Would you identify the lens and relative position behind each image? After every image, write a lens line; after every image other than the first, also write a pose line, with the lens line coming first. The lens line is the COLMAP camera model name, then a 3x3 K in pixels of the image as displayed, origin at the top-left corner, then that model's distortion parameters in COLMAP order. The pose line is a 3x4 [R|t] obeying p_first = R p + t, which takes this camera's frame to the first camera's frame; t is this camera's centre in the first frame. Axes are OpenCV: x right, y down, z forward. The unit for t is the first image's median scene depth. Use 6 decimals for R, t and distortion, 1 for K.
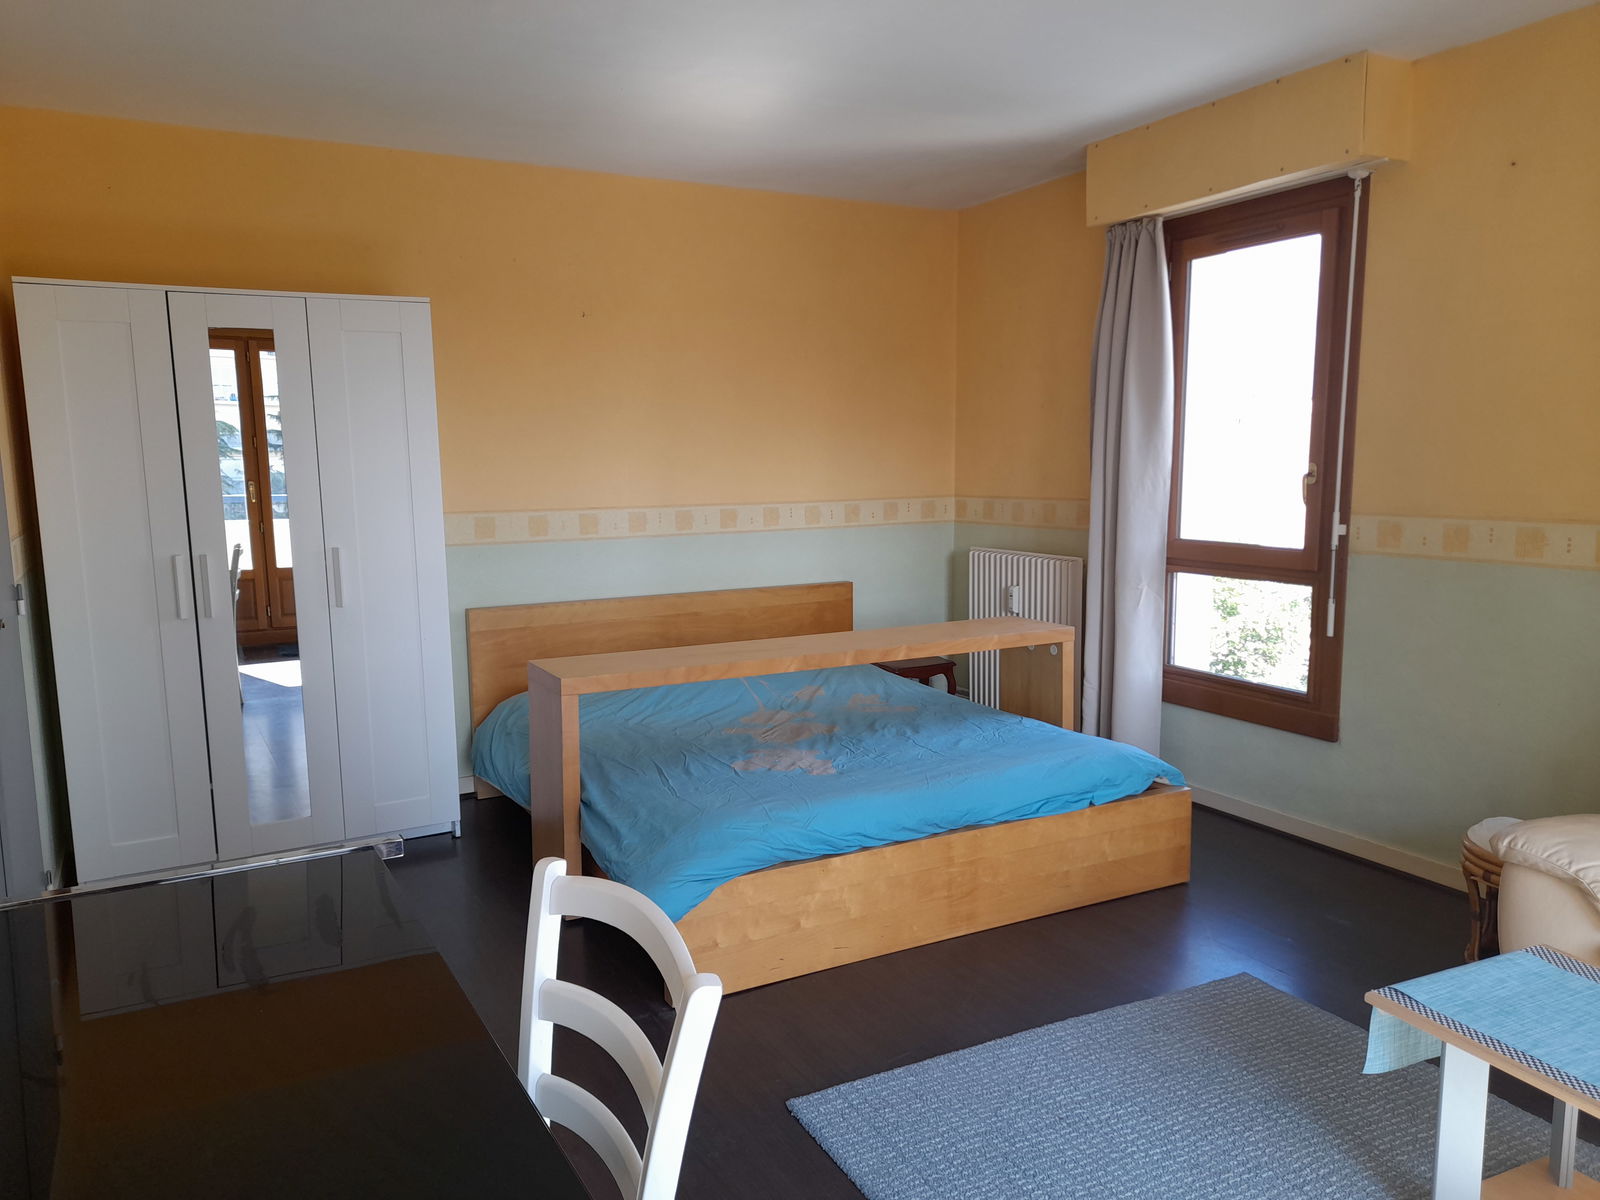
lens RADIAL K [[1165.0, 0, 800.1], [0, 1165.0, 614.3], [0, 0, 1]] dist [0.056076, -0.054360]
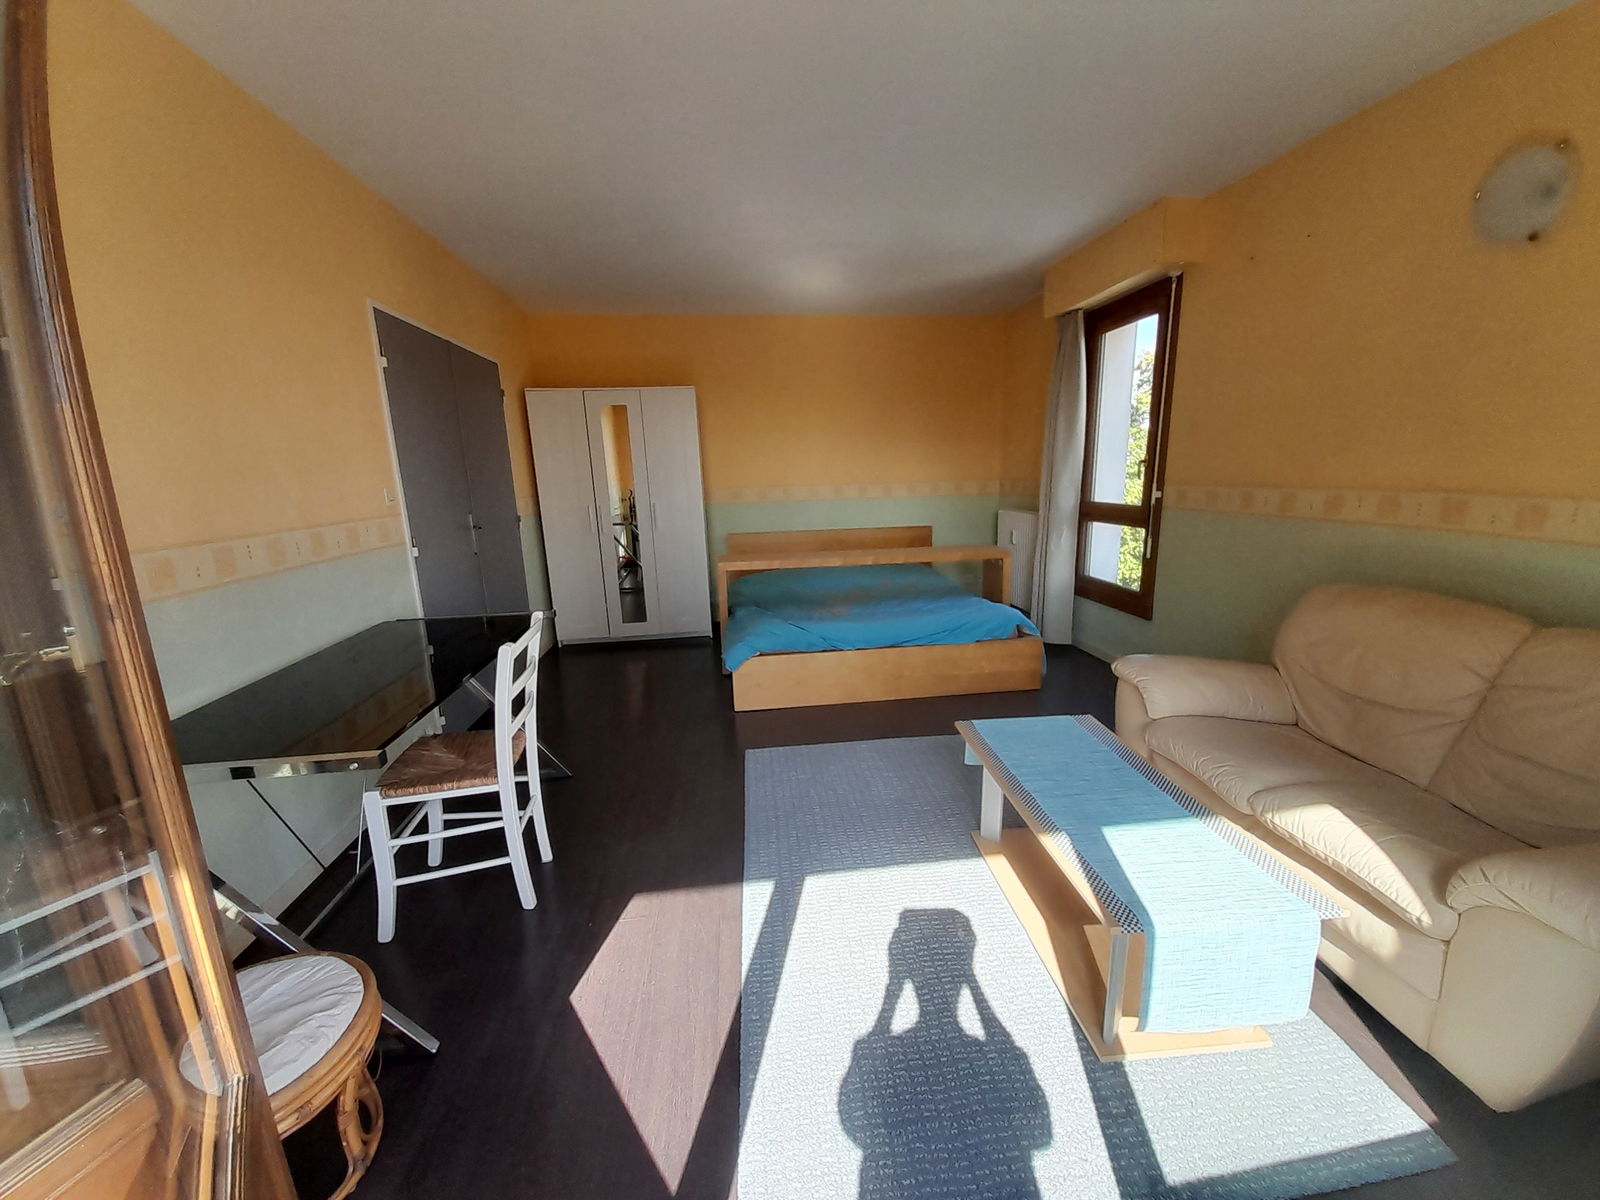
lens RADIAL K [[632.4, 0, 814.5], [0, 632.4, 610.5], [0, 0, 1]] dist [0.007859, -0.007804]
pose [[0.934925, 0.062158, -0.349359, 0.328324], [-0.030301, 0.994927, 0.095929, 0.021493], [0.353549, -0.079100, 0.932065, -0.031173]]
